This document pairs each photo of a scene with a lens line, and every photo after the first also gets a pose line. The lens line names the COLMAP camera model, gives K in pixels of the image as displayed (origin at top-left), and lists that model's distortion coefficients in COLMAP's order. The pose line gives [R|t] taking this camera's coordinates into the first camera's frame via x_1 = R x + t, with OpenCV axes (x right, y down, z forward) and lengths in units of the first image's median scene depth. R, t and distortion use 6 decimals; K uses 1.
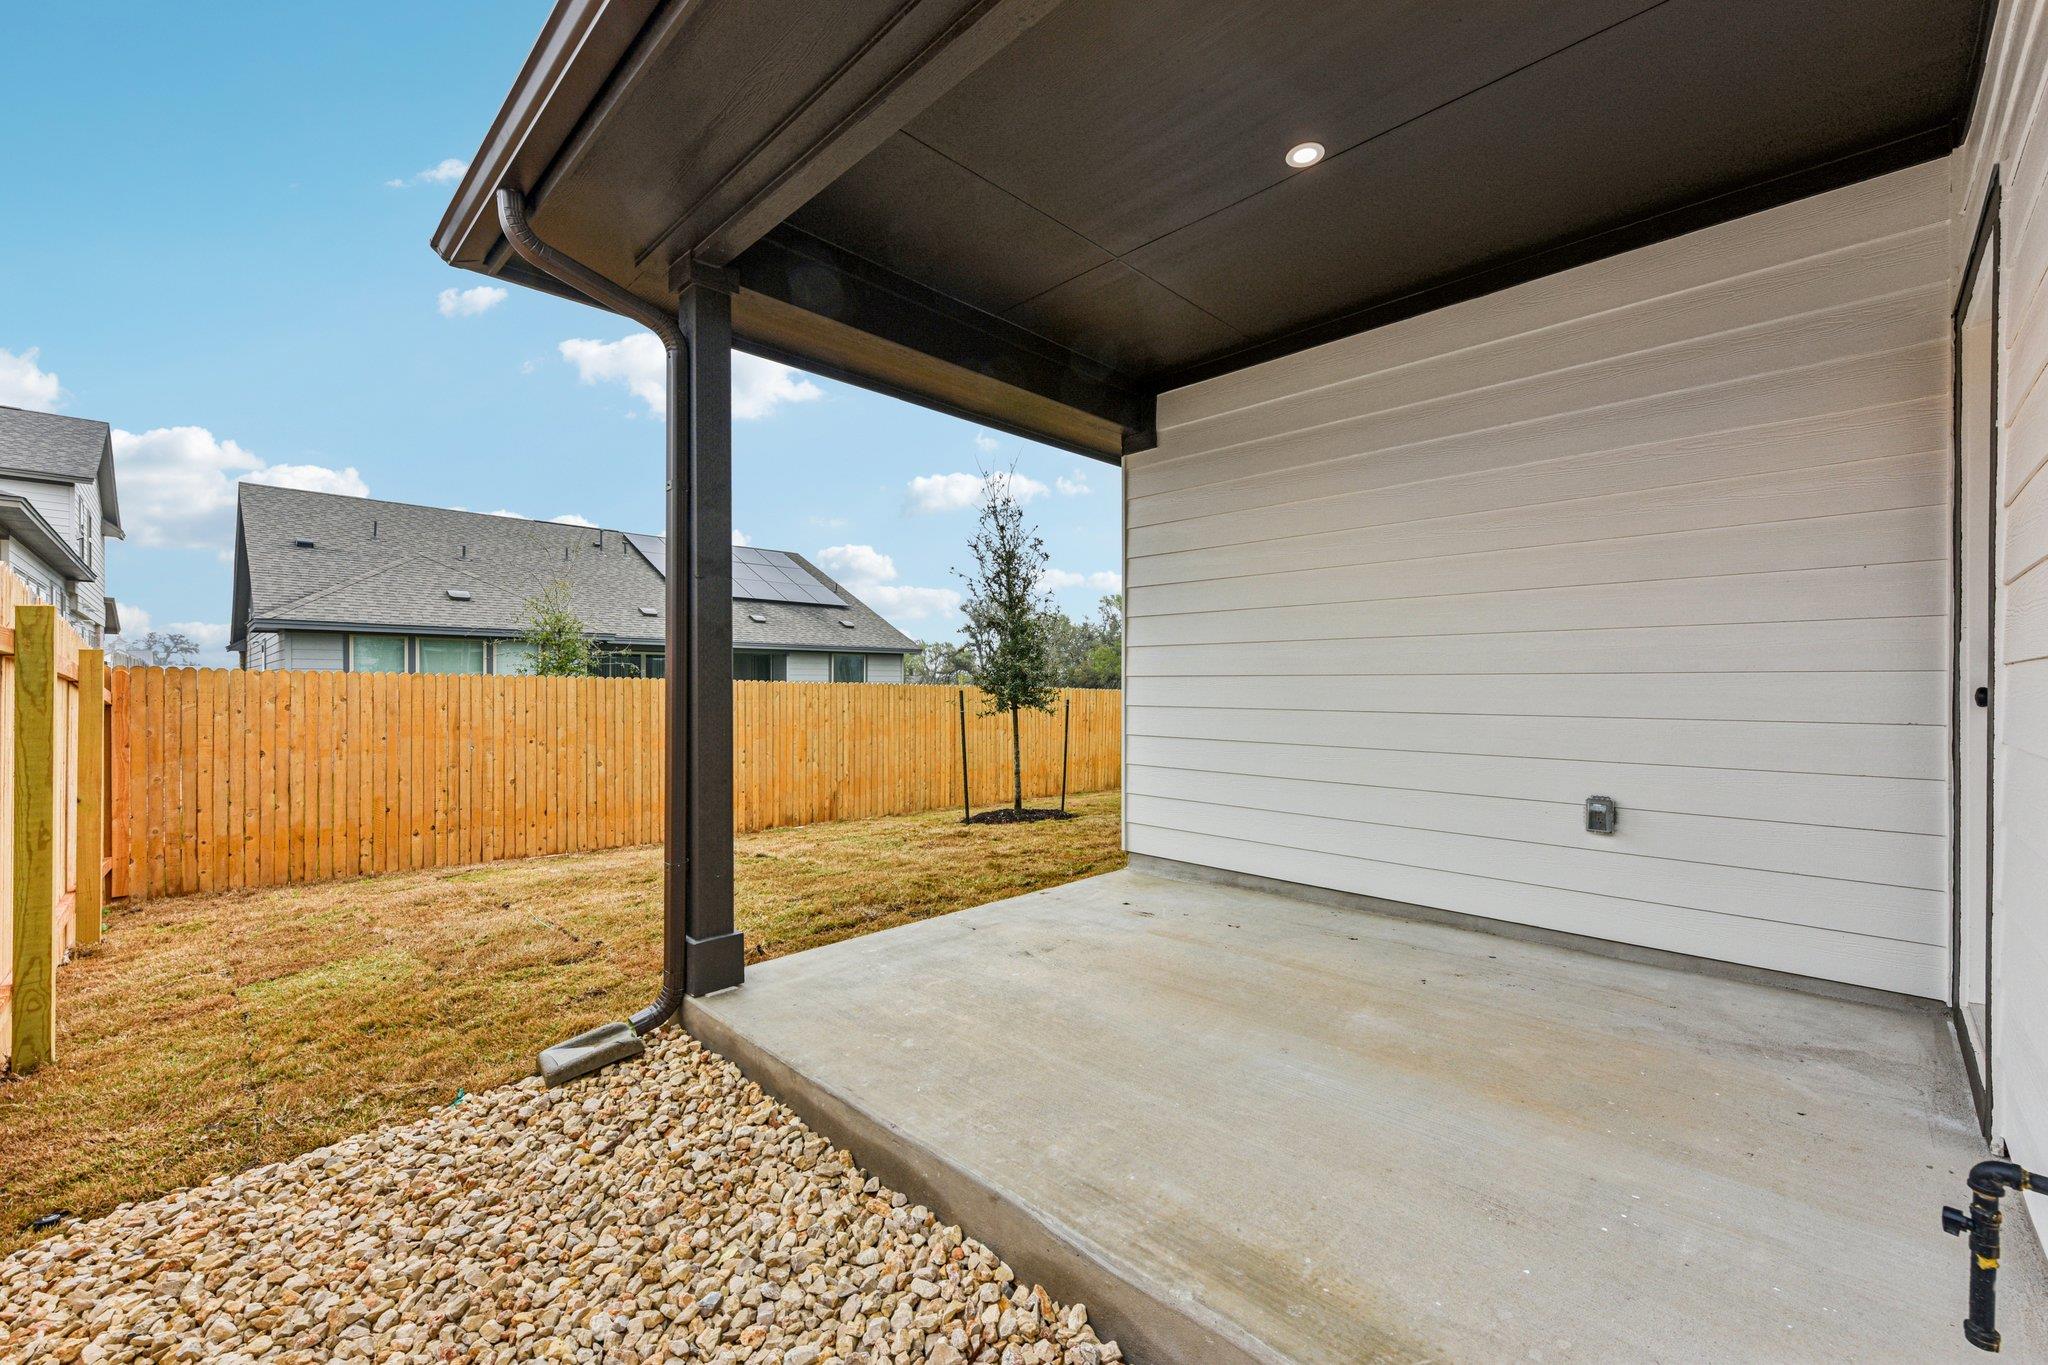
lens RADIAL K [[819.3, 0, 1047.0], [0, 819.3, 677.8], [0, 0, 1]] dist [-0.002498, -0.000645]
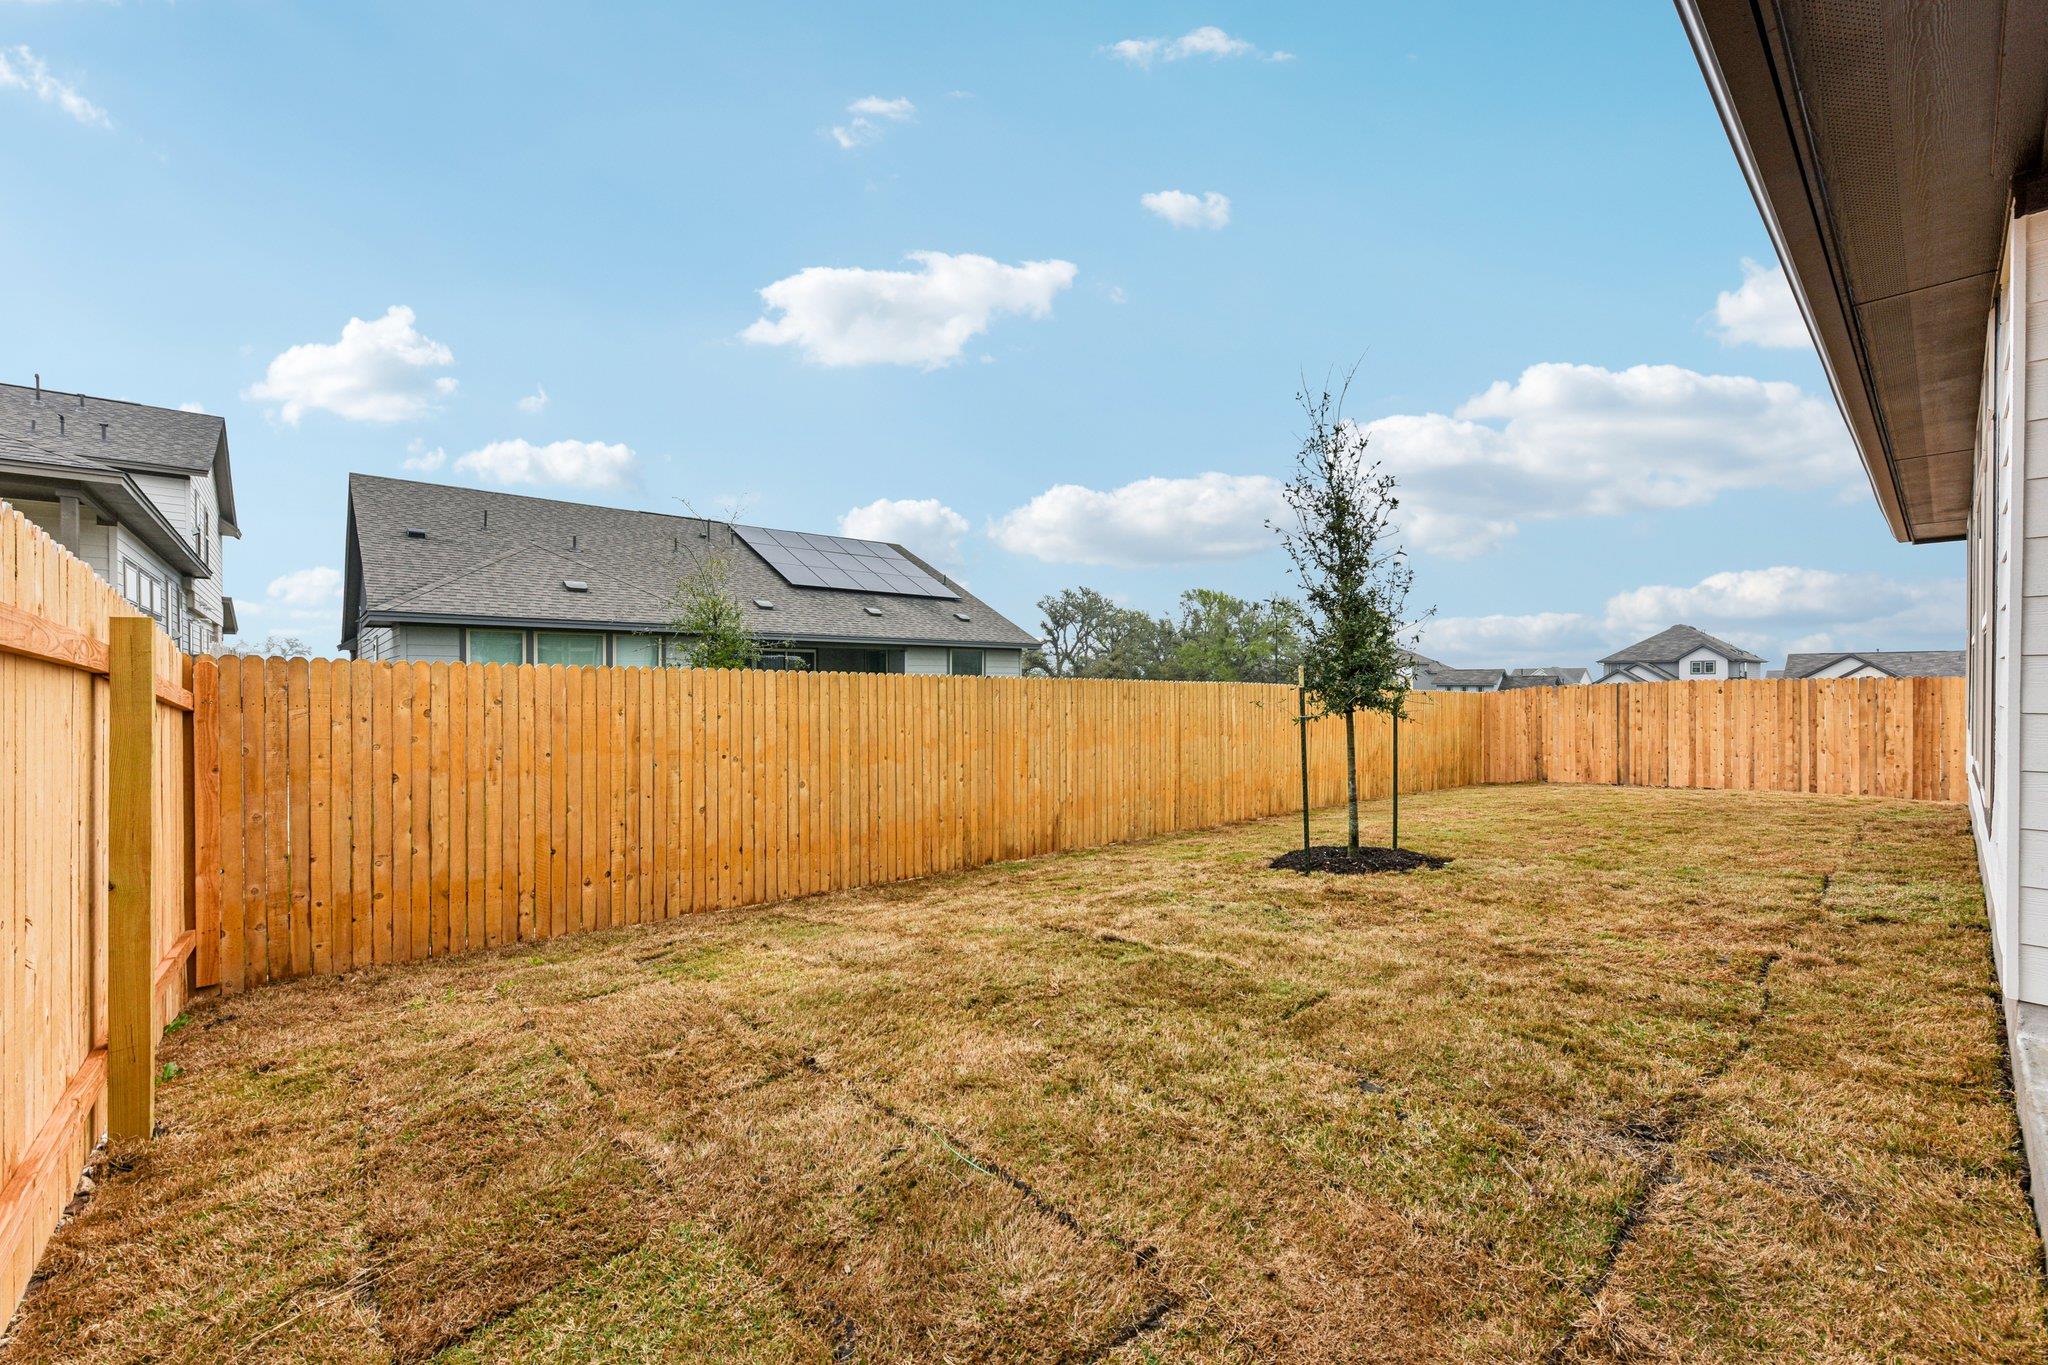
lens RADIAL K [[819.3, 0, 1047.0], [0, 819.3, 677.8], [0, 0, 1]] dist [-0.002498, -0.000645]
pose [[0.997403, -0.003785, -0.071920, -0.262336], [0.003960, 0.999990, 0.002284, 0.004638], [0.071911, -0.002563, 0.997408, 0.252888]]
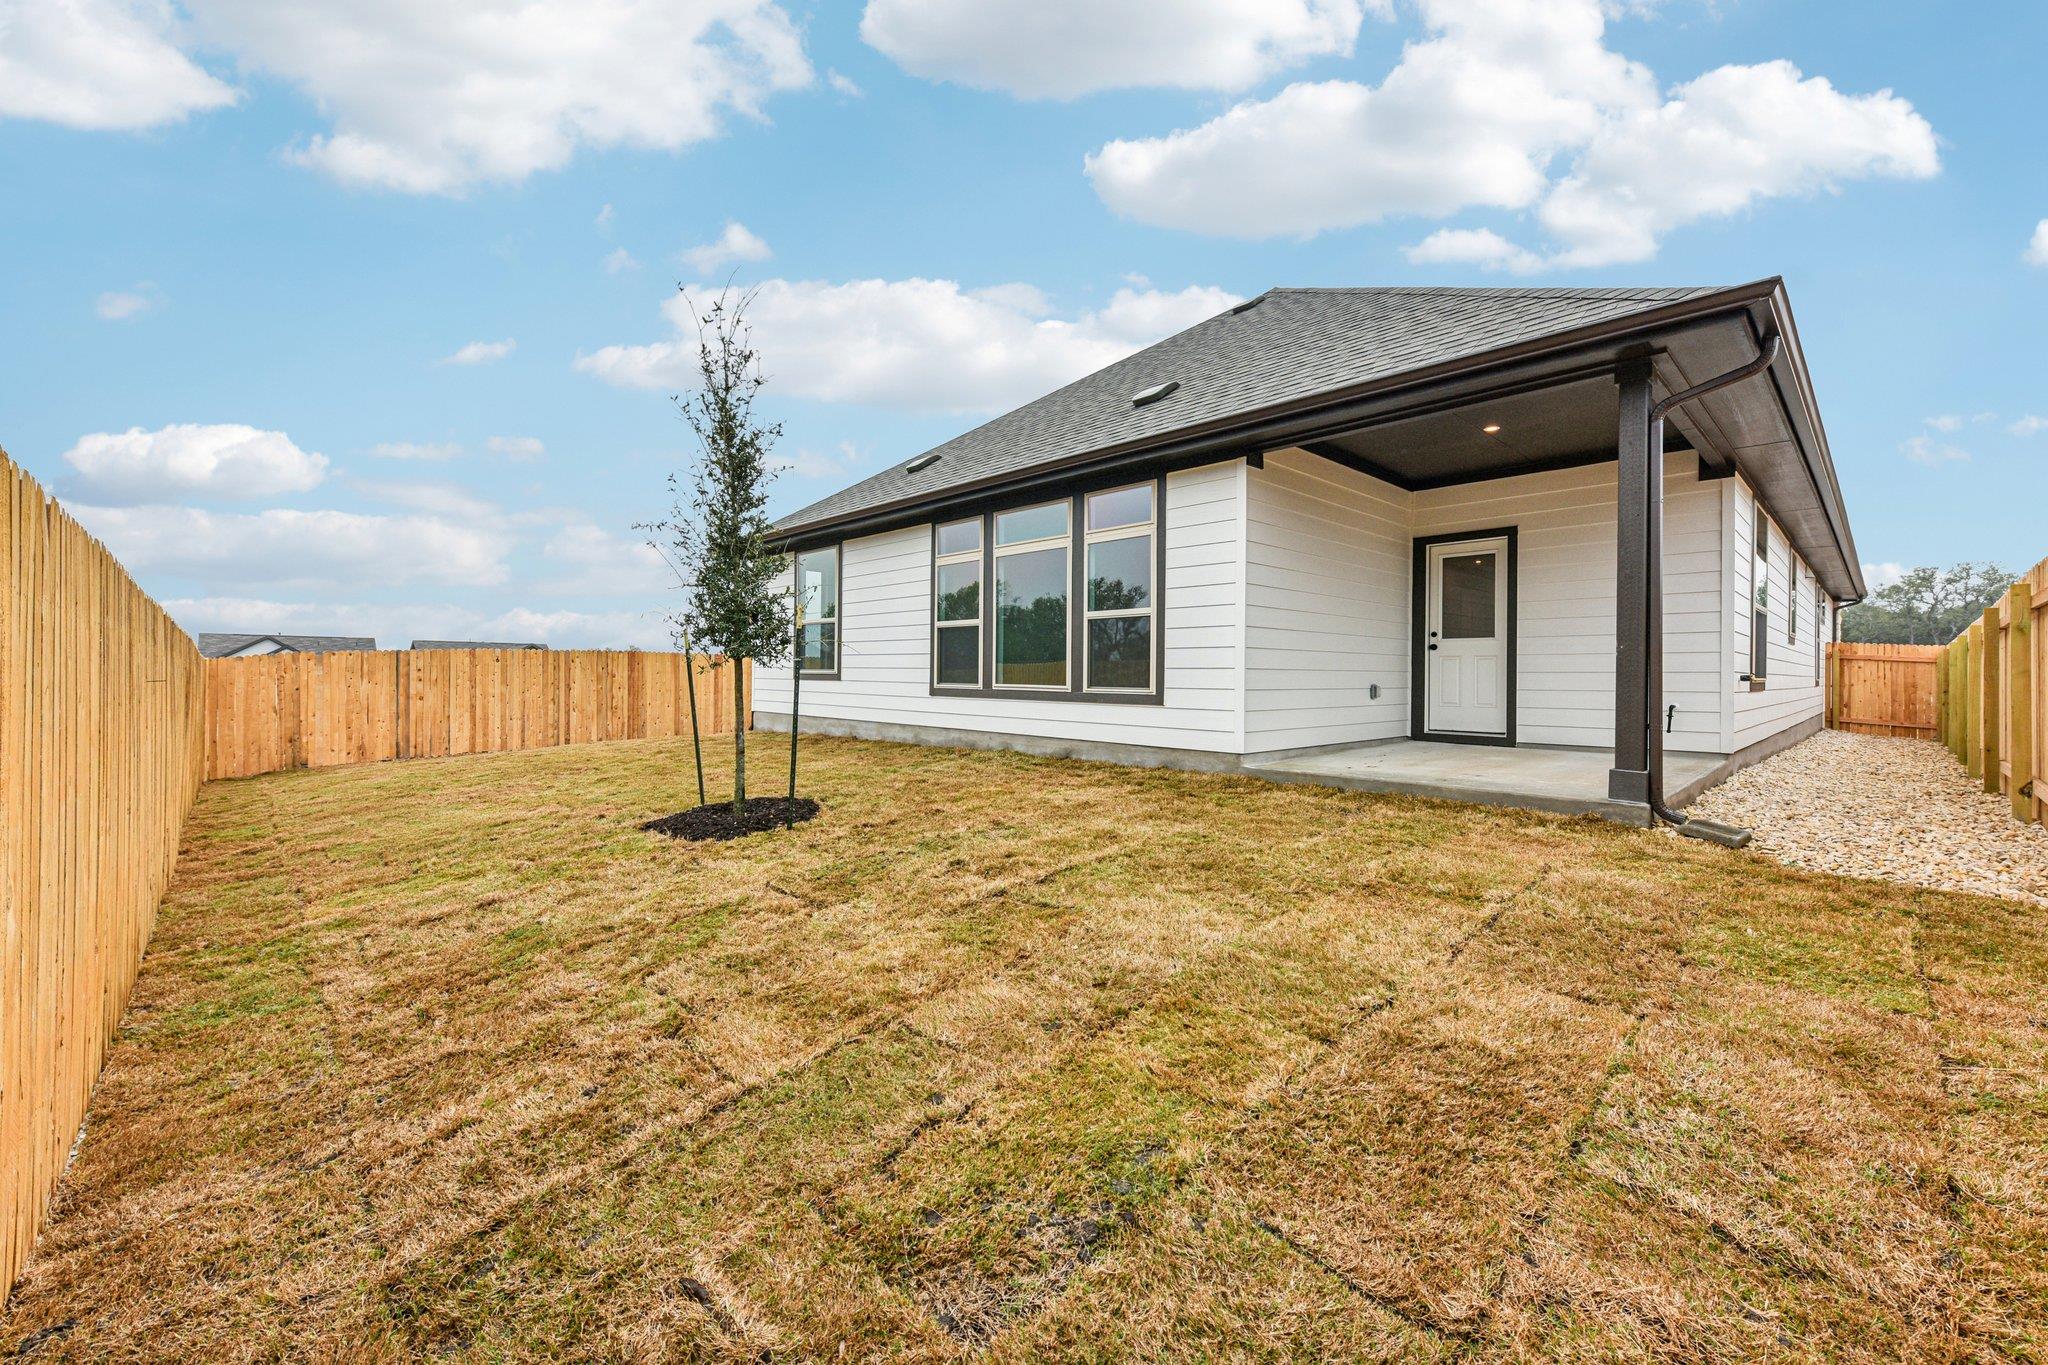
lens RADIAL K [[819.3, 0, 1047.0], [0, 819.3, 677.8], [0, 0, 1]] dist [-0.002498, -0.000645]
pose [[0.039815, -0.006289, 0.999187, -0.739599], [-0.017072, 0.999830, 0.006973, 0.046086], [-0.999061, -0.017336, 0.039701, 0.730519]]
